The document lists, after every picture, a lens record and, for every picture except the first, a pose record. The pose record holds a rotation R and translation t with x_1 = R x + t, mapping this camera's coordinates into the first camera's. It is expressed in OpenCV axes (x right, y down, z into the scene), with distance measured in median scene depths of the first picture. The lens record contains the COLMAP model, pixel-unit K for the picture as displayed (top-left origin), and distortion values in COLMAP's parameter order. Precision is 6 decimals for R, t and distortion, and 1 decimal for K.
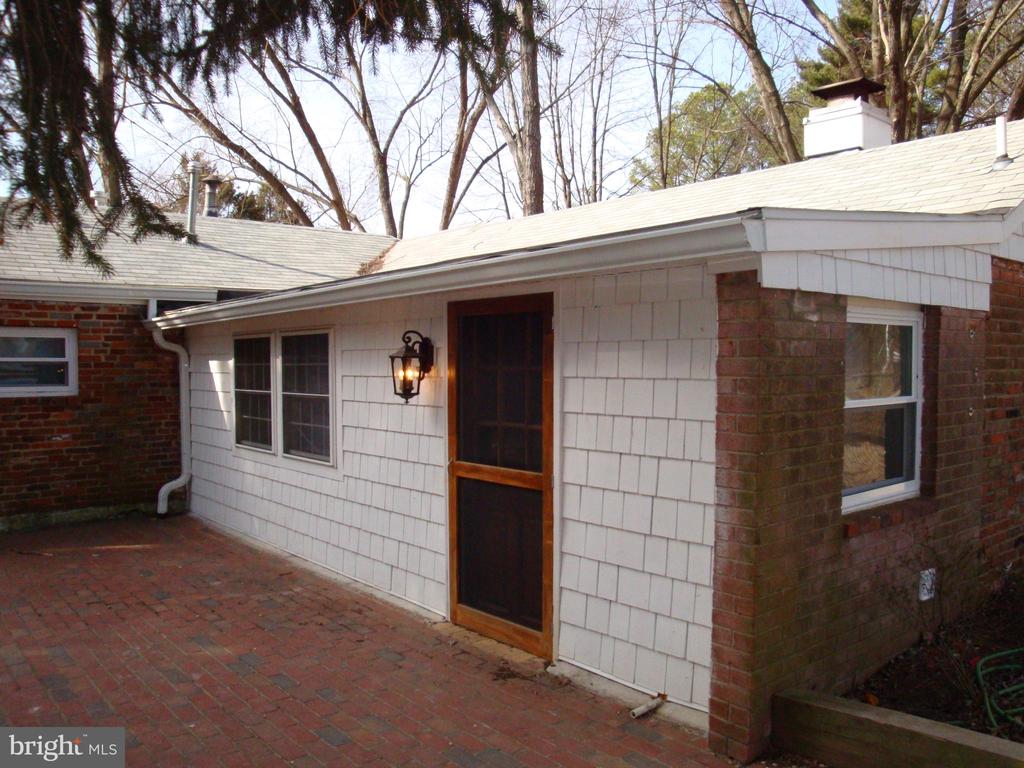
lens RADIAL K [[887.0, 0, 509.8], [0, 887.0, 397.4], [0, 0, 1]] dist [-0.176095, 0.170168]
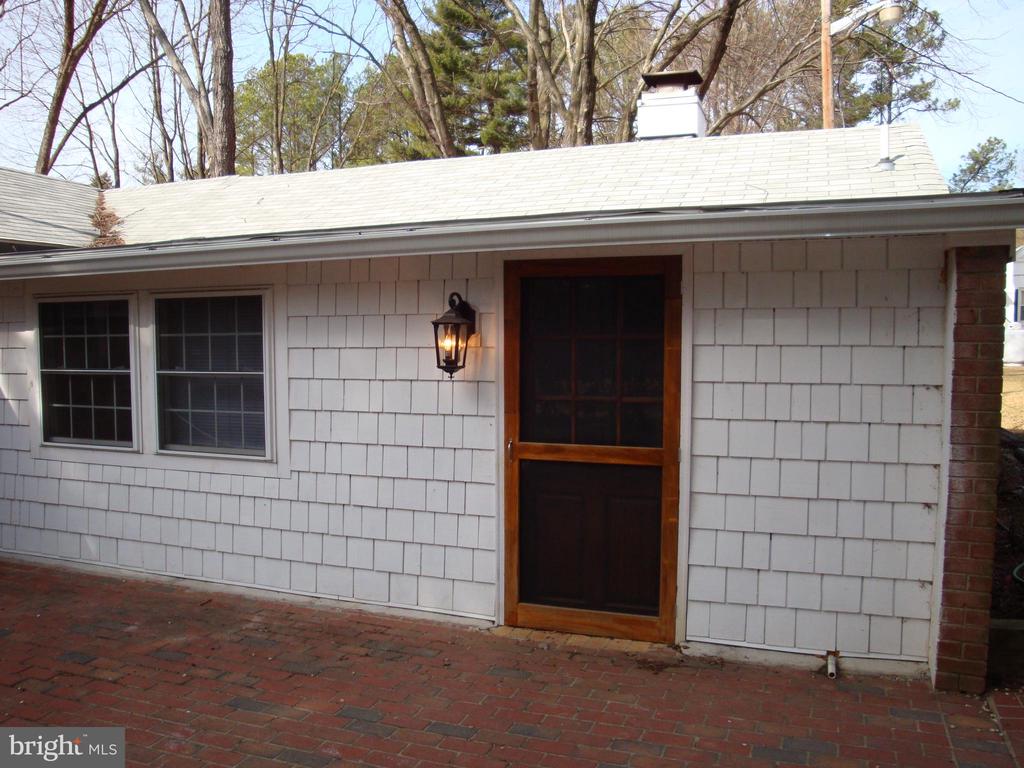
lens RADIAL K [[887.0, 0, 509.8], [0, 887.0, 397.4], [0, 0, 1]] dist [-0.176095, 0.170168]
pose [[0.860735, -0.034236, 0.507900, -0.511570], [0.021011, 0.999275, 0.031751, -0.000634], [-0.508619, -0.016658, 0.860831, 0.245497]]
